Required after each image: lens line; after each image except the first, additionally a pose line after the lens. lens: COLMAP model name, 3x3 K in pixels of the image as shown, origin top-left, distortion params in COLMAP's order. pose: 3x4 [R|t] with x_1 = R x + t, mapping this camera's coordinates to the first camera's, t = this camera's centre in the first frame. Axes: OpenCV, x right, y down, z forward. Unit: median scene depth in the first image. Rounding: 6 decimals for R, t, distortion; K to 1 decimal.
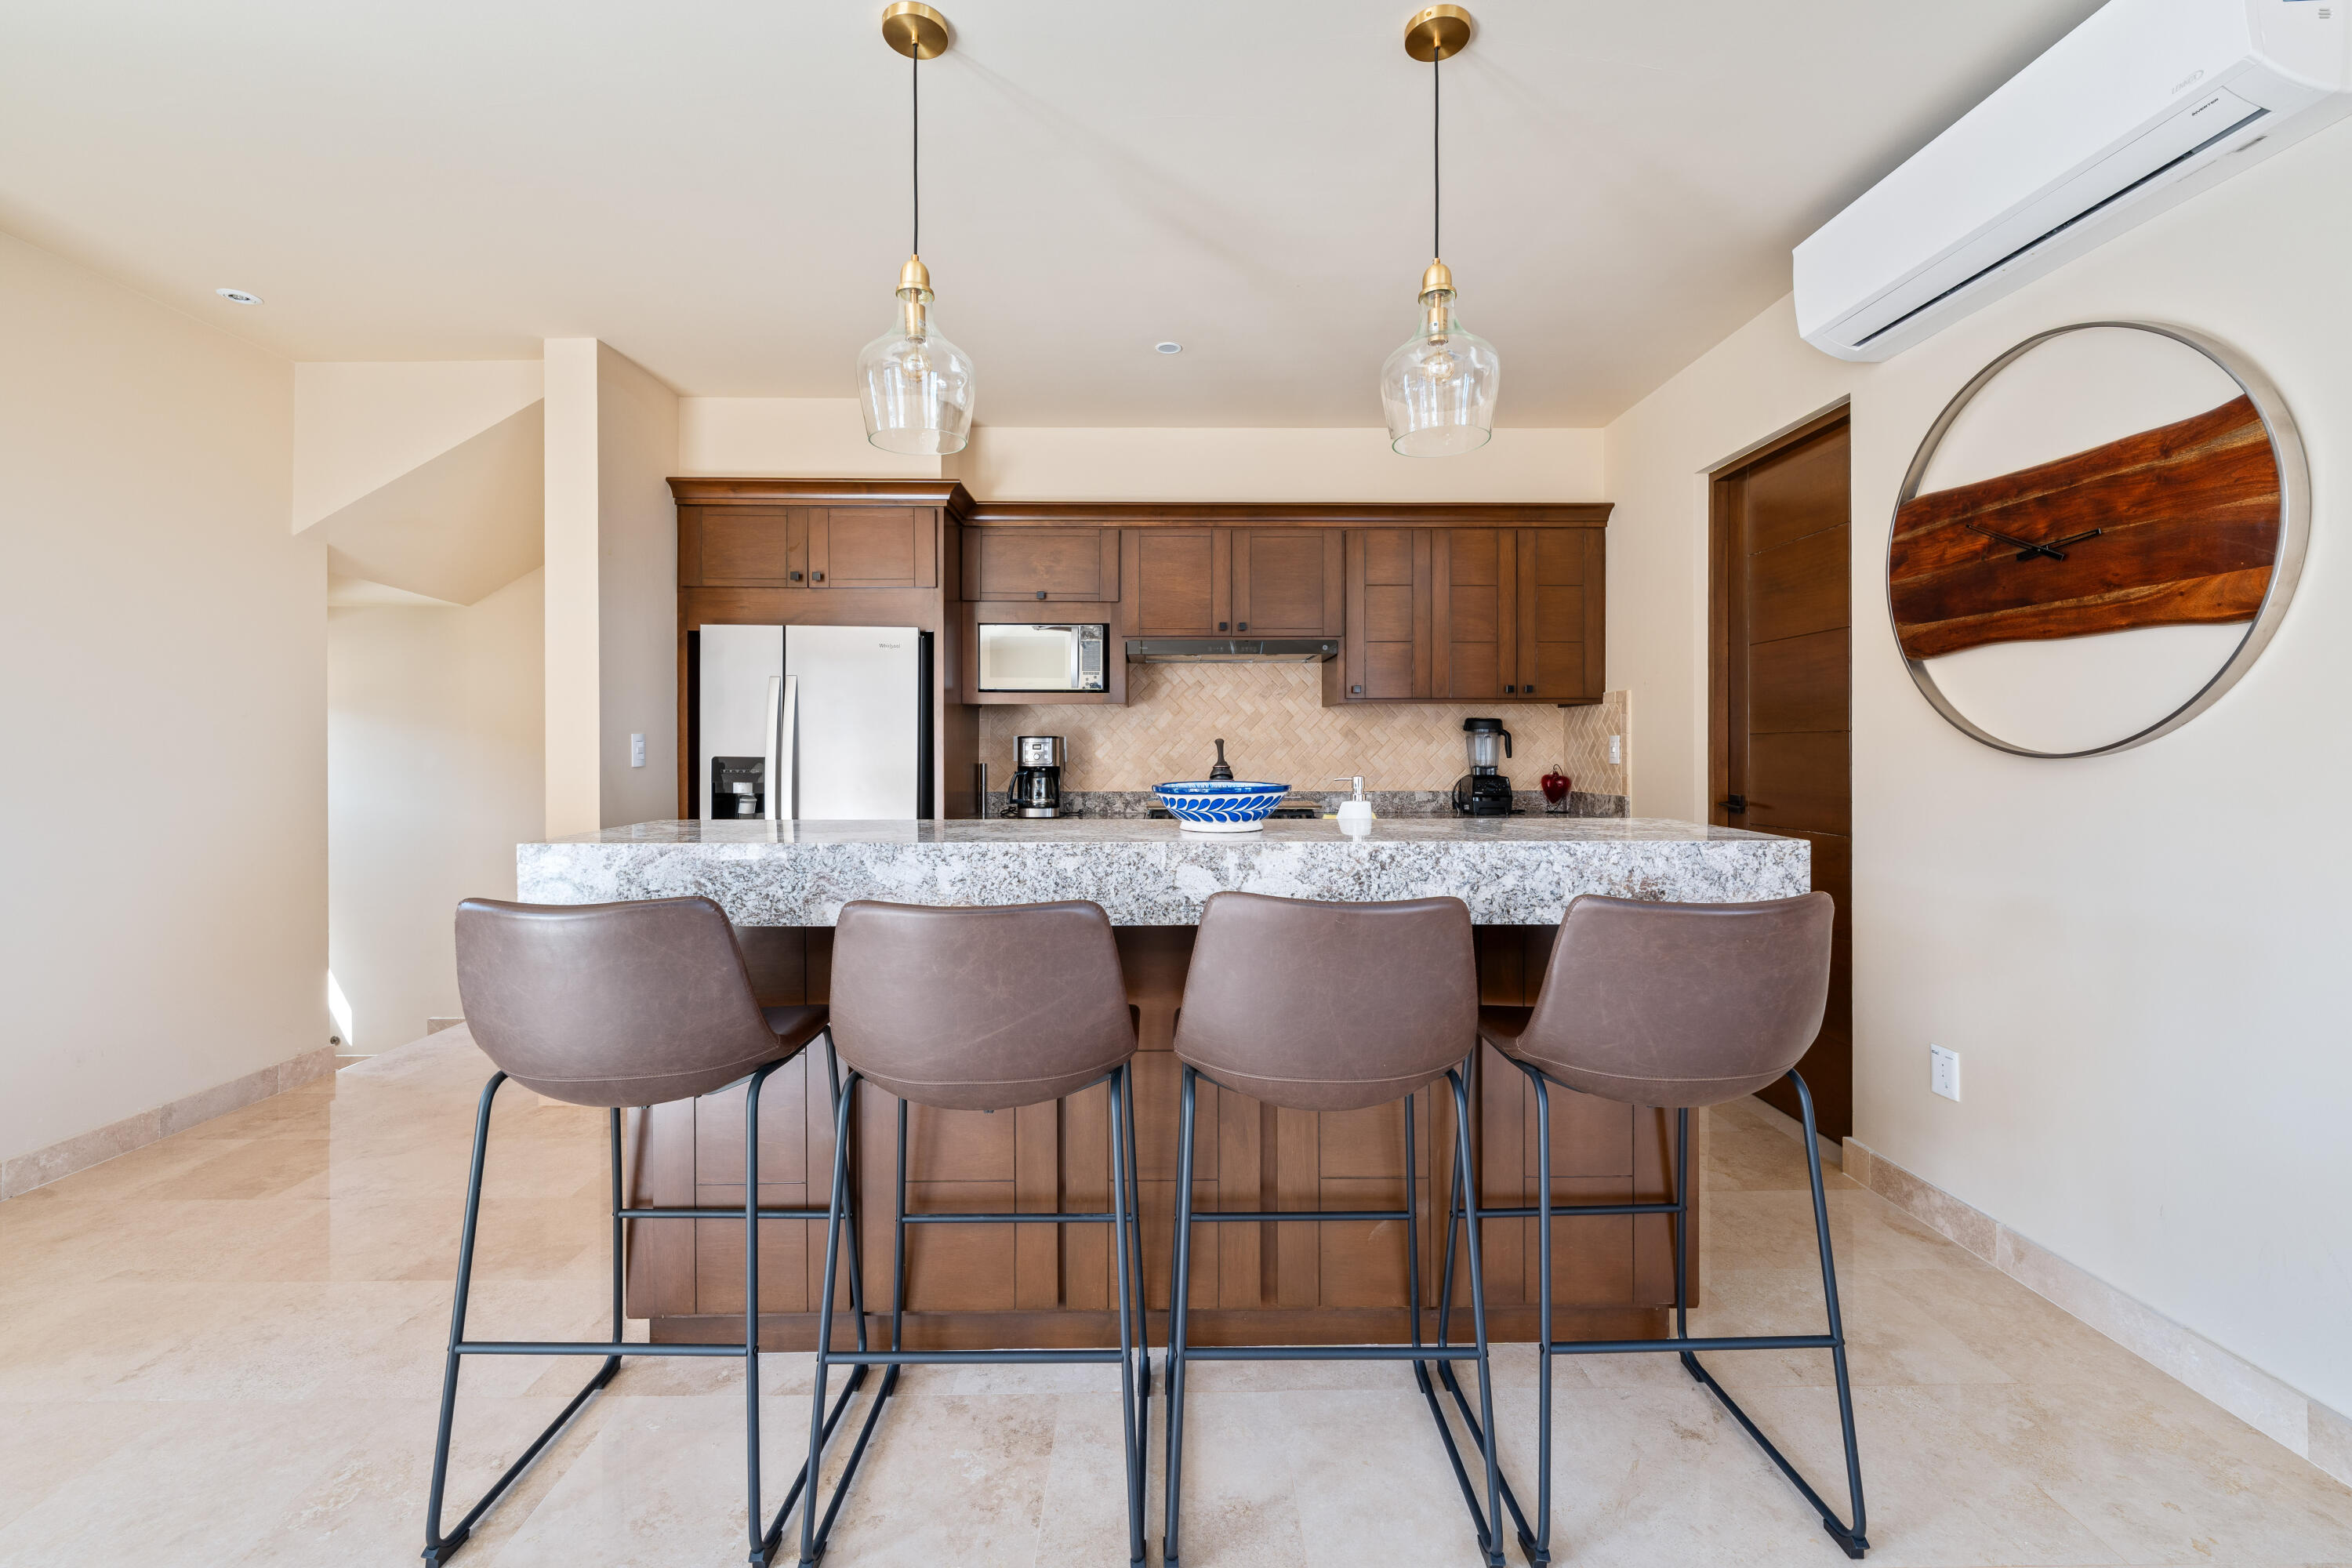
lens RADIAL K [[956.8, 0, 1170.5], [0, 956.8, 776.3], [0, 0, 1]] dist [-0.001387, -0.000551]
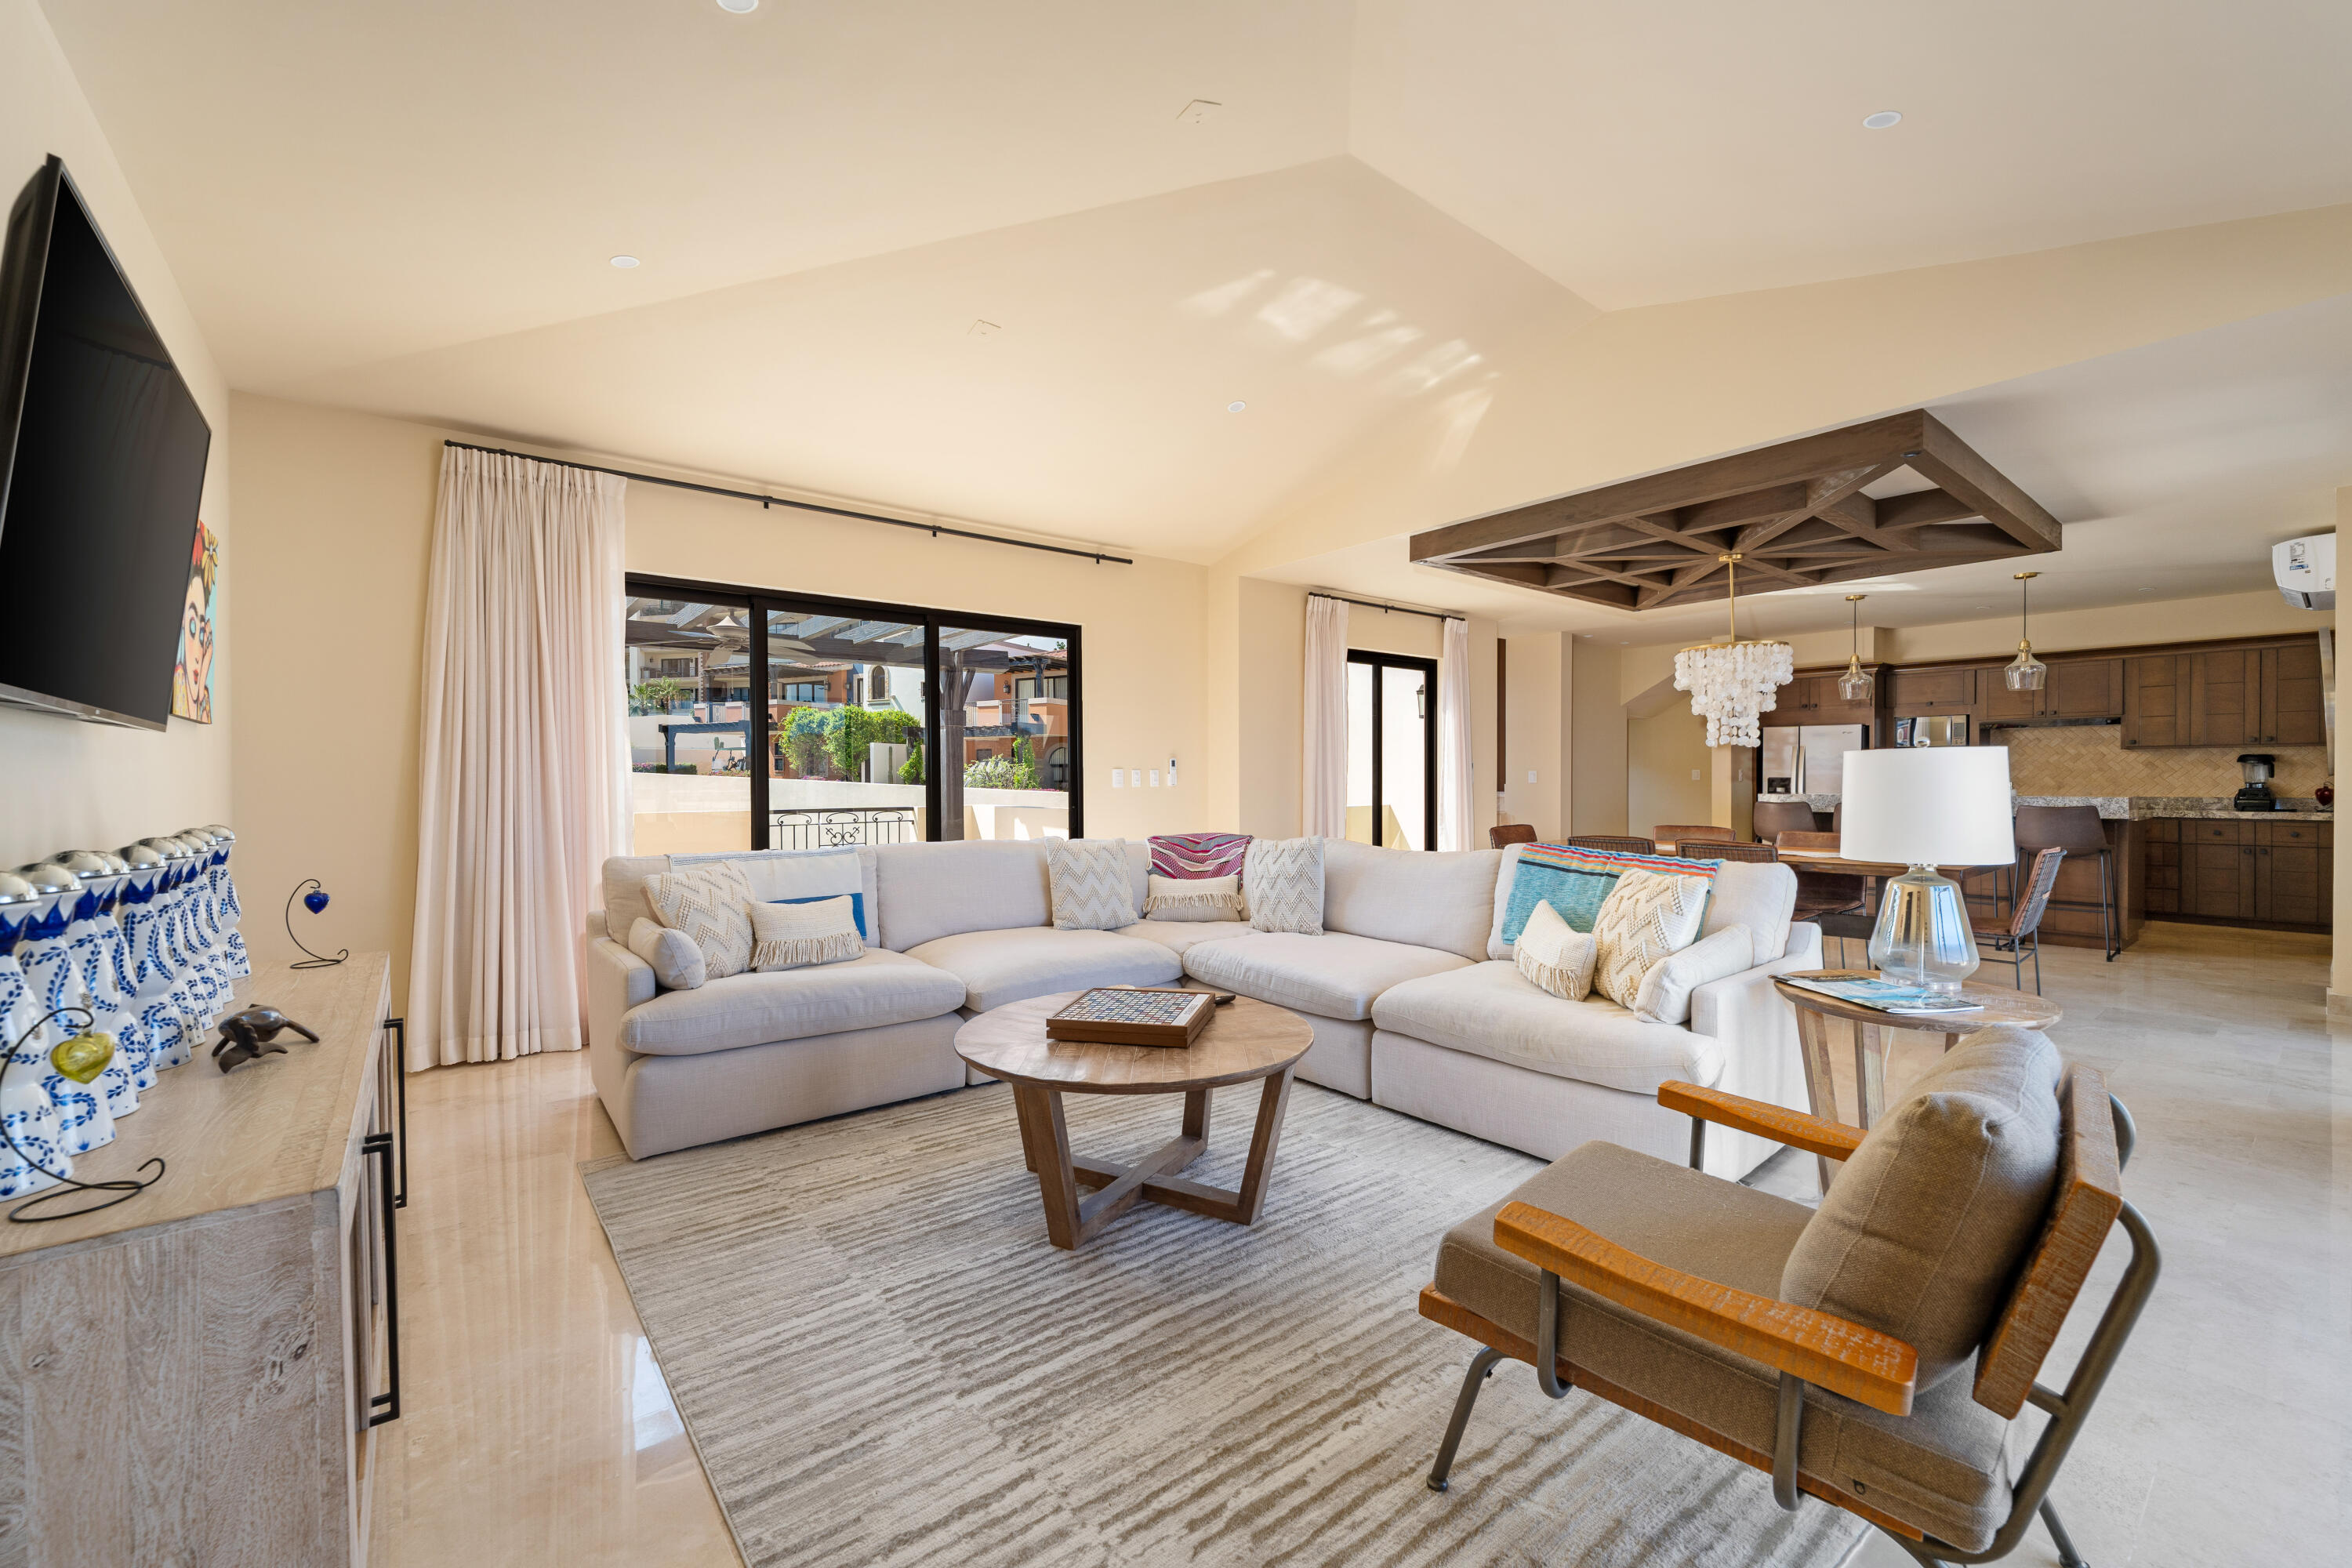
lens RADIAL K [[956.8, 0, 1169.4], [0, 956.8, 782.7], [0, 0, 1]] dist [-0.001387, -0.000551]
pose [[0.616494, 0.008513, -0.787313, 0.478902], [-0.001957, 0.999955, 0.009279, -0.024108], [0.787357, -0.004180, 0.616483, -1.597092]]
